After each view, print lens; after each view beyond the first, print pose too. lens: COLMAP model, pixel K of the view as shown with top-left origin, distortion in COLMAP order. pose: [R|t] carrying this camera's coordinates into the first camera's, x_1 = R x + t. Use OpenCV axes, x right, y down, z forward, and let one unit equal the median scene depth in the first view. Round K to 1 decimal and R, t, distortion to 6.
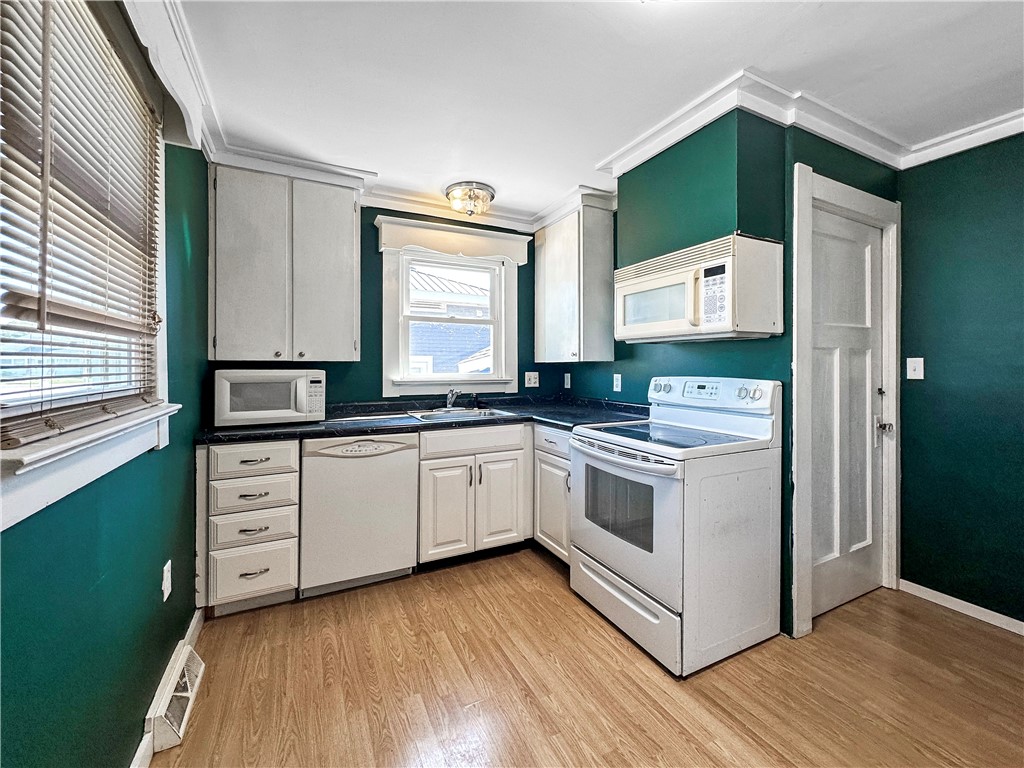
lens RADIAL K [[420.4, 0, 516.5], [0, 420.4, 368.7], [0, 0, 1]] dist [-0.005856, 0.000529]
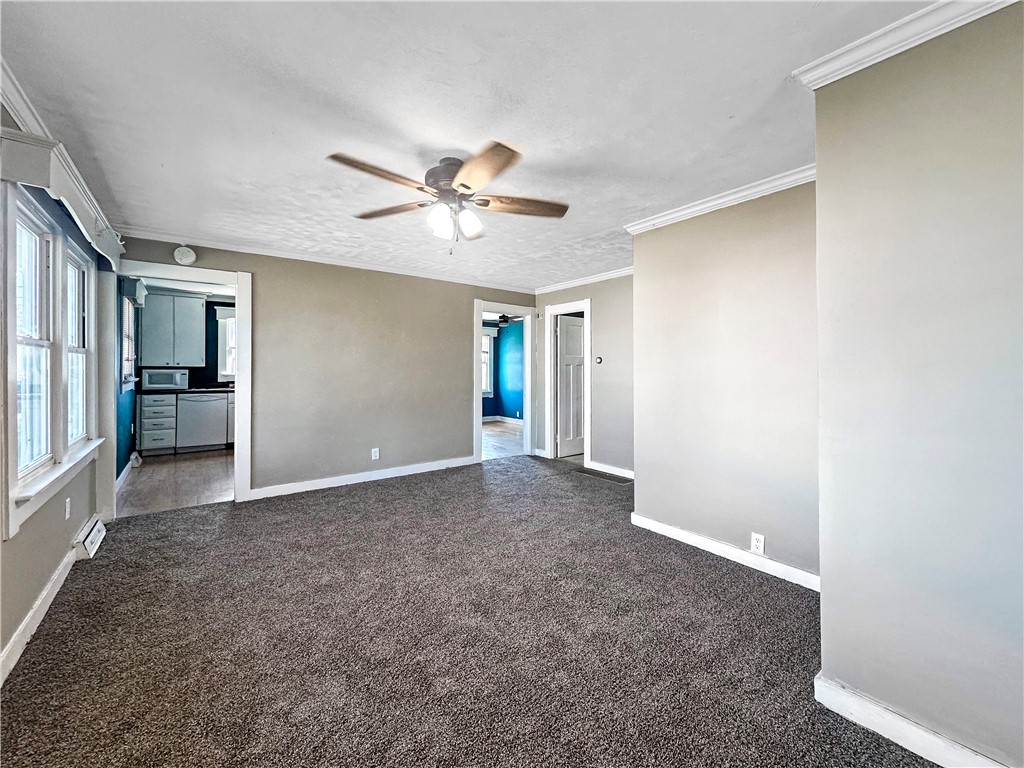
lens RADIAL K [[420.4, 0, 516.2], [0, 420.4, 373.2], [0, 0, 1]] dist [-0.005856, 0.000529]
pose [[0.983002, -0.001039, 0.183591, 0.773183], [0.002512, 0.999967, -0.007790, 0.035918], [-0.183577, 0.008119, 0.982972, -1.396393]]
